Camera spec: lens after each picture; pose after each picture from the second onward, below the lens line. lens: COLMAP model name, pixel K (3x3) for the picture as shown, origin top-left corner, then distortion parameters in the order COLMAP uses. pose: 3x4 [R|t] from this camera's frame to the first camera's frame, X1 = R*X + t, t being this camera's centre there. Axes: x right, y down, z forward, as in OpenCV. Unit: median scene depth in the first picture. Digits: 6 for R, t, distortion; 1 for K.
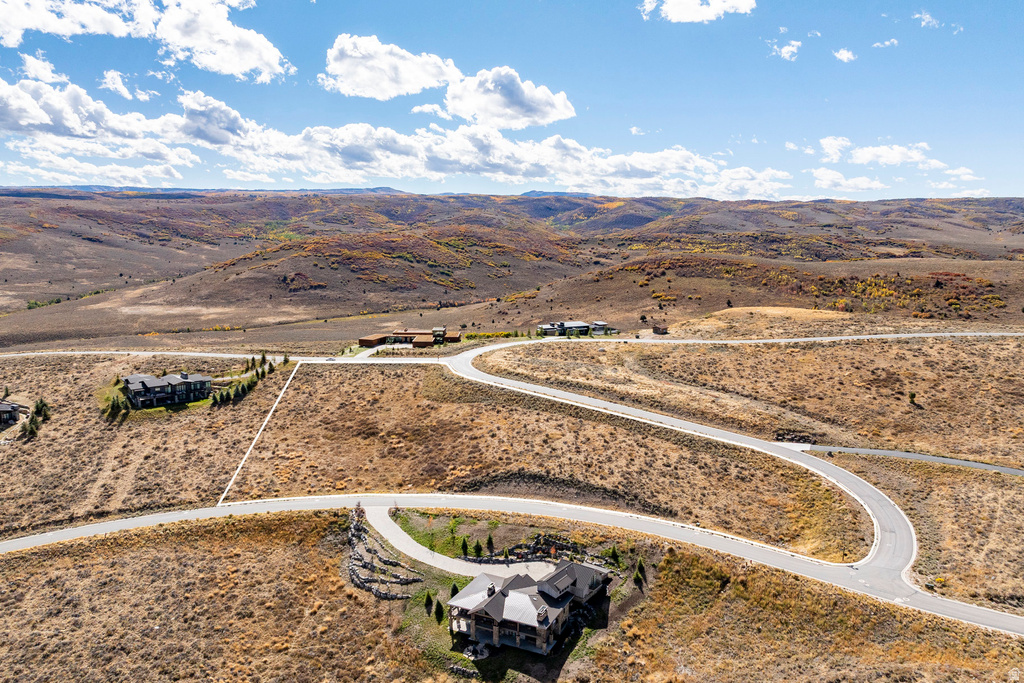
lens RADIAL K [[737.9, 0, 514.9], [0, 737.9, 360.3], [0, 0, 1]] dist [-0.031342, -0.005059]
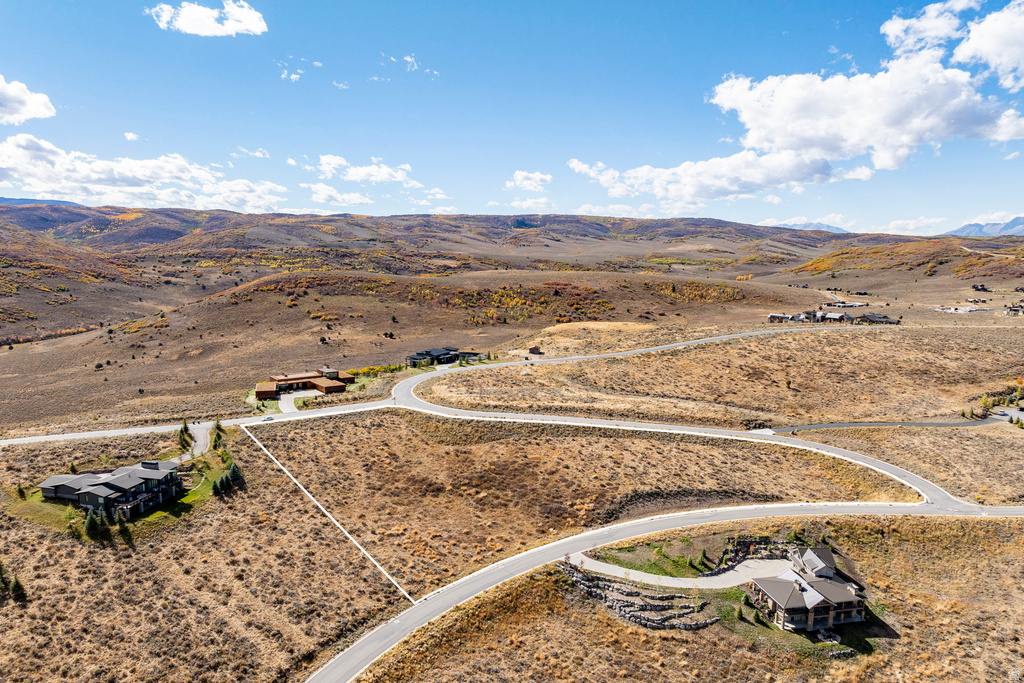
lens RADIAL K [[737.9, 0, 515.0], [0, 737.9, 334.5], [0, 0, 1]] dist [-0.031342, -0.005059]
pose [[0.804344, -0.073075, 0.589653, -0.602301], [0.103006, 0.994531, -0.017259, -0.063070], [-0.585166, 0.074620, 0.807473, 0.172183]]
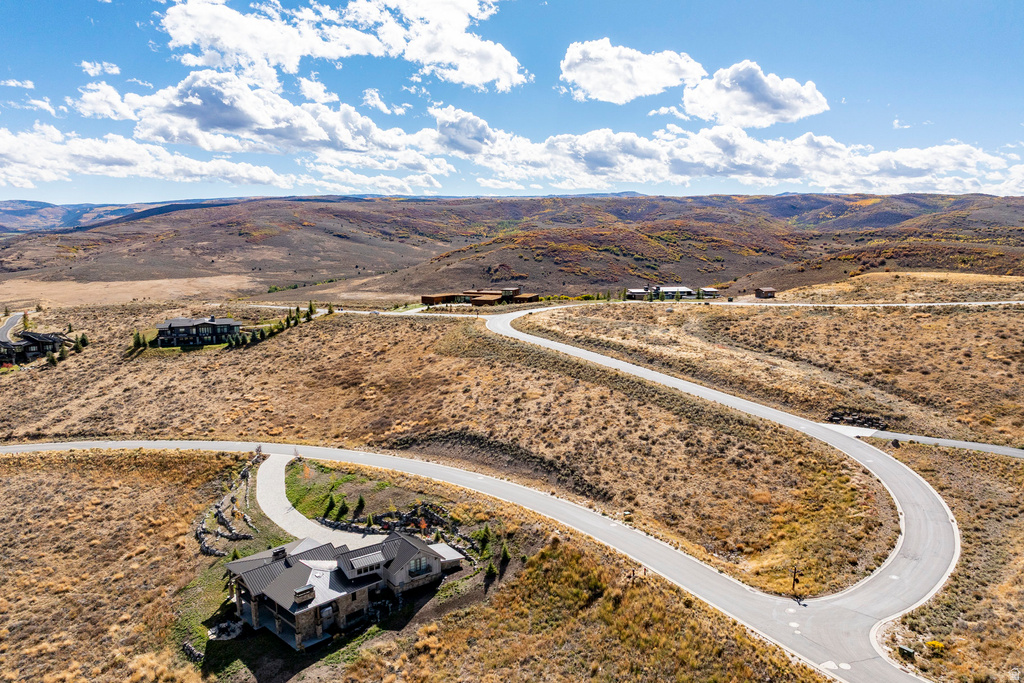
lens RADIAL K [[737.9, 0, 508.8], [0, 737.9, 335.7], [0, 0, 1]] dist [-0.031342, -0.005059]
pose [[0.946429, 0.037447, -0.320733, 0.248013], [-0.049459, 0.998344, -0.029385, 0.054066], [0.319101, 0.043674, 0.946714, 0.197935]]
